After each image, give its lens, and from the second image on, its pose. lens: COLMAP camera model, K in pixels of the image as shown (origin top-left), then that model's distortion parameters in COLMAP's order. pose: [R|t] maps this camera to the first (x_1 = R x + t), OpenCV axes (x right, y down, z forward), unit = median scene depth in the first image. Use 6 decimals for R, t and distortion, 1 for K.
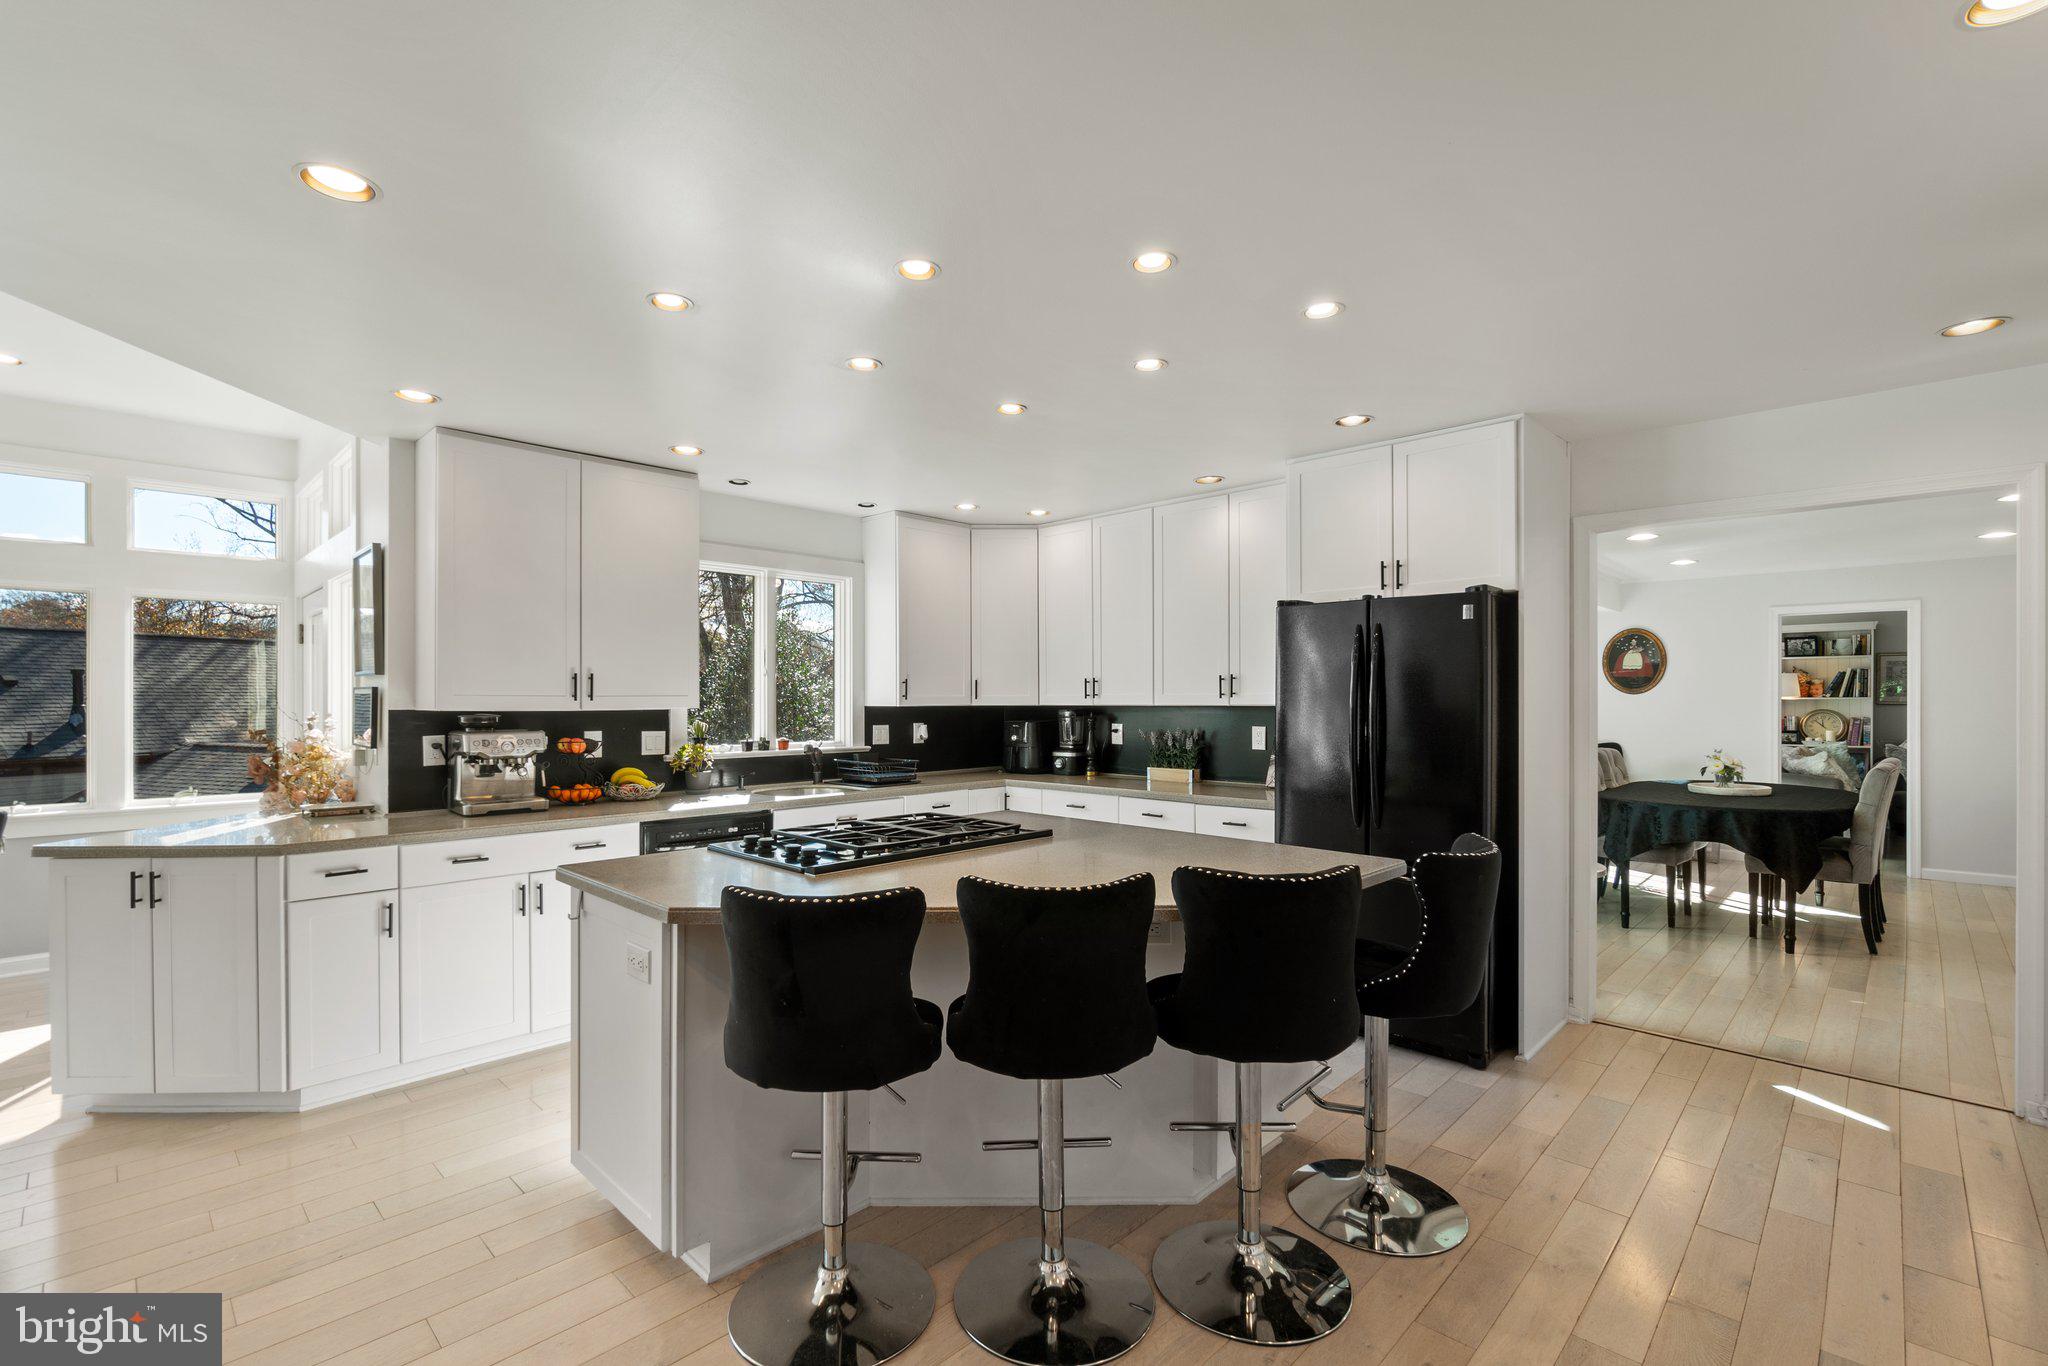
lens RADIAL K [[900.5, 0, 993.1], [0, 900.5, 714.7], [0, 0, 1]] dist [-0.005111, -0.002280]
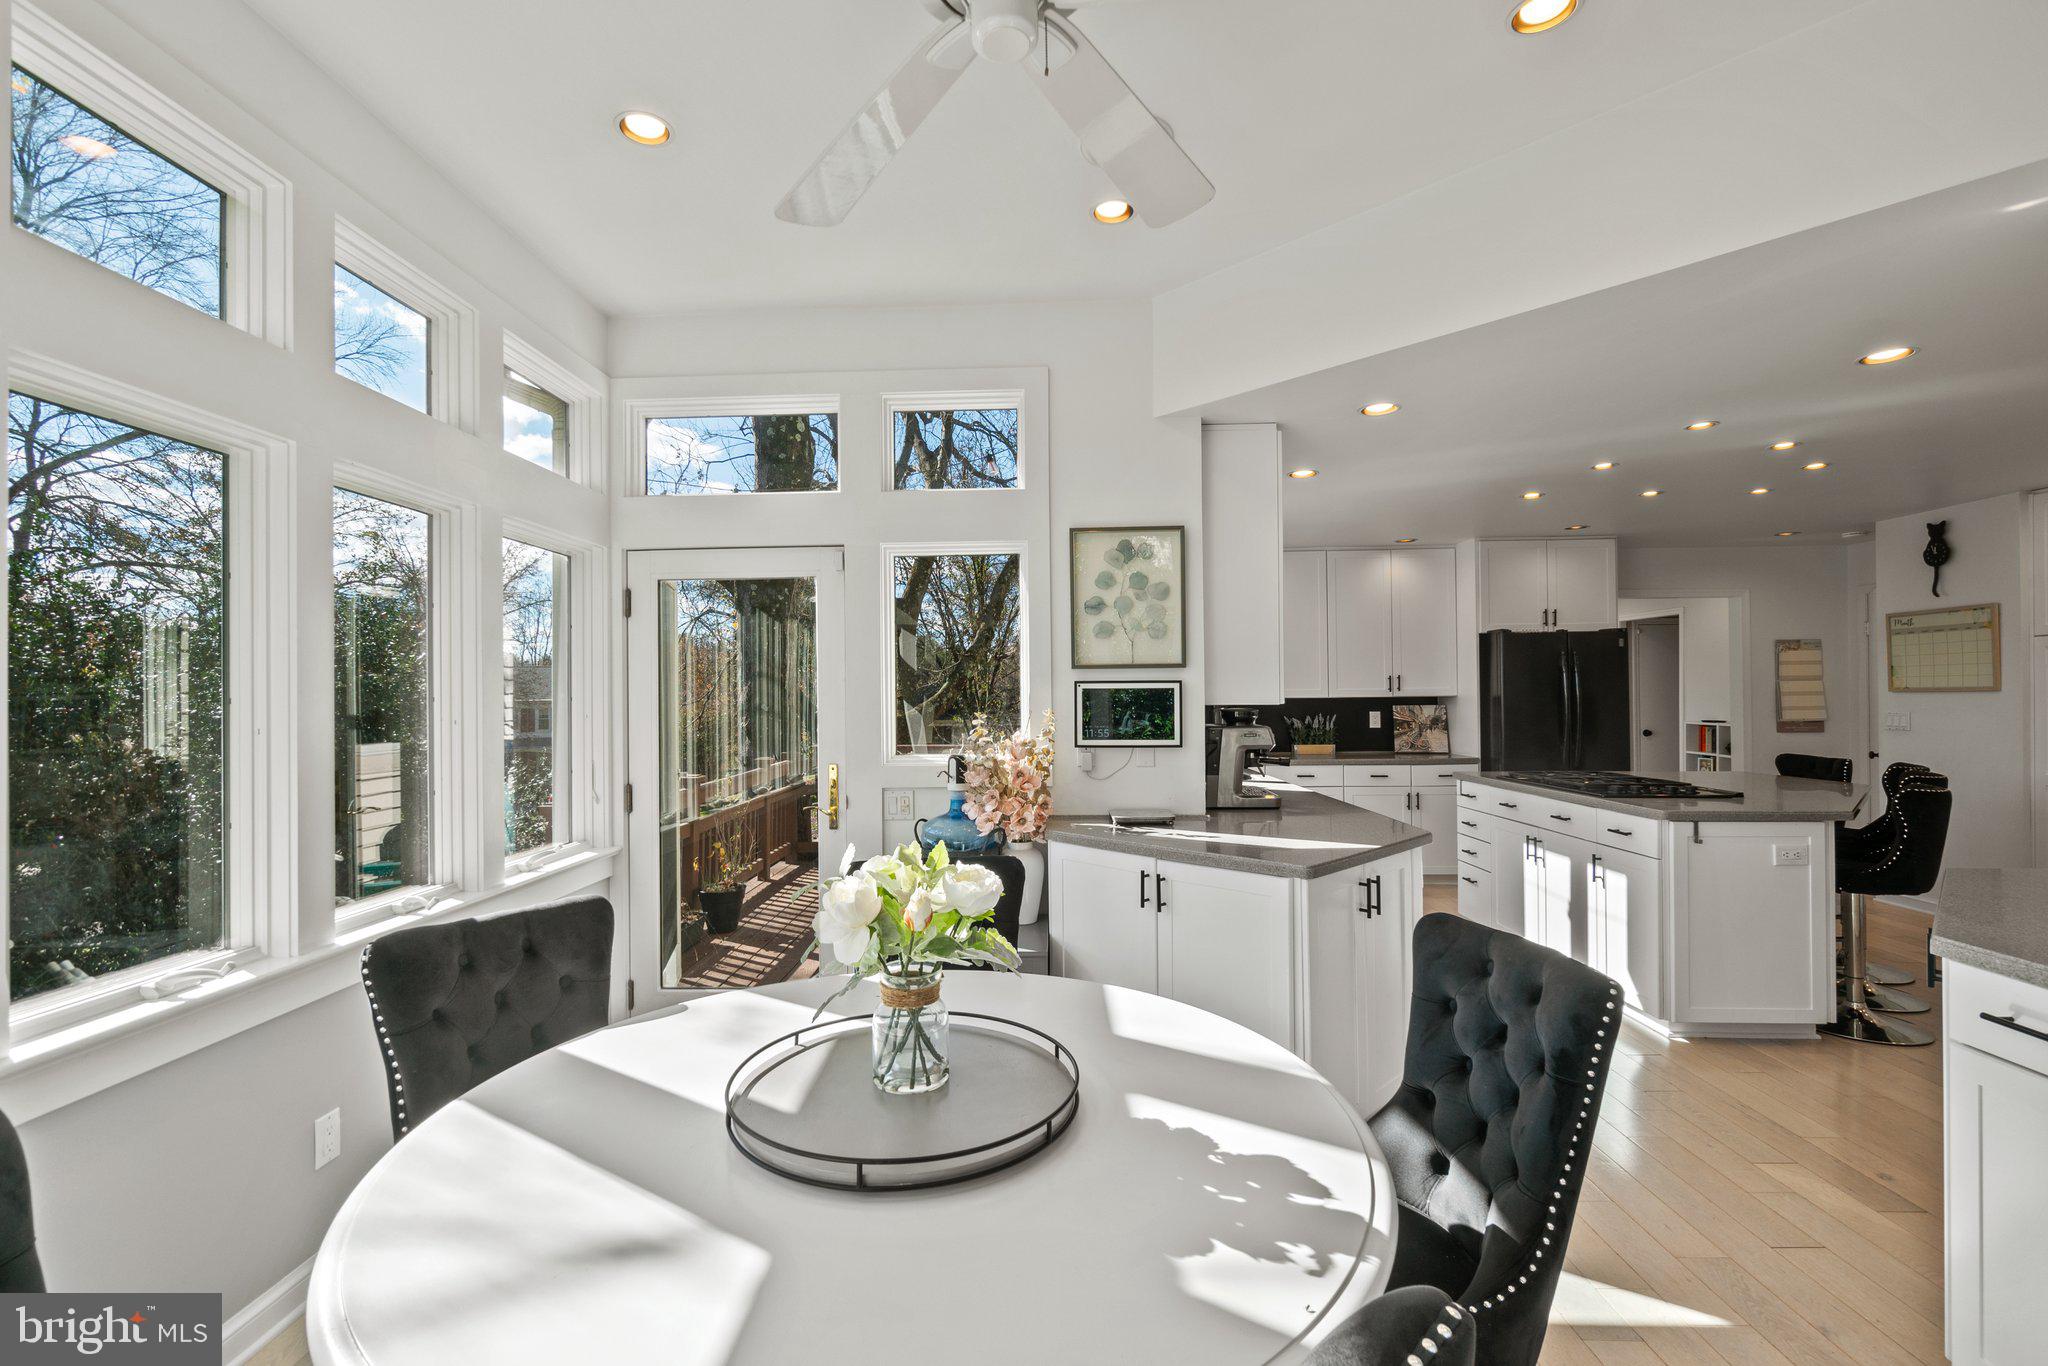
lens RADIAL K [[900.5, 0, 977.4], [0, 900.5, 698.8], [0, 0, 1]] dist [-0.005111, -0.002280]
pose [[0.742256, -0.008958, 0.670057, -1.018587], [0.024618, 0.999600, -0.013907, -0.002476], [-0.669664, 0.026818, 0.742180, 0.316882]]
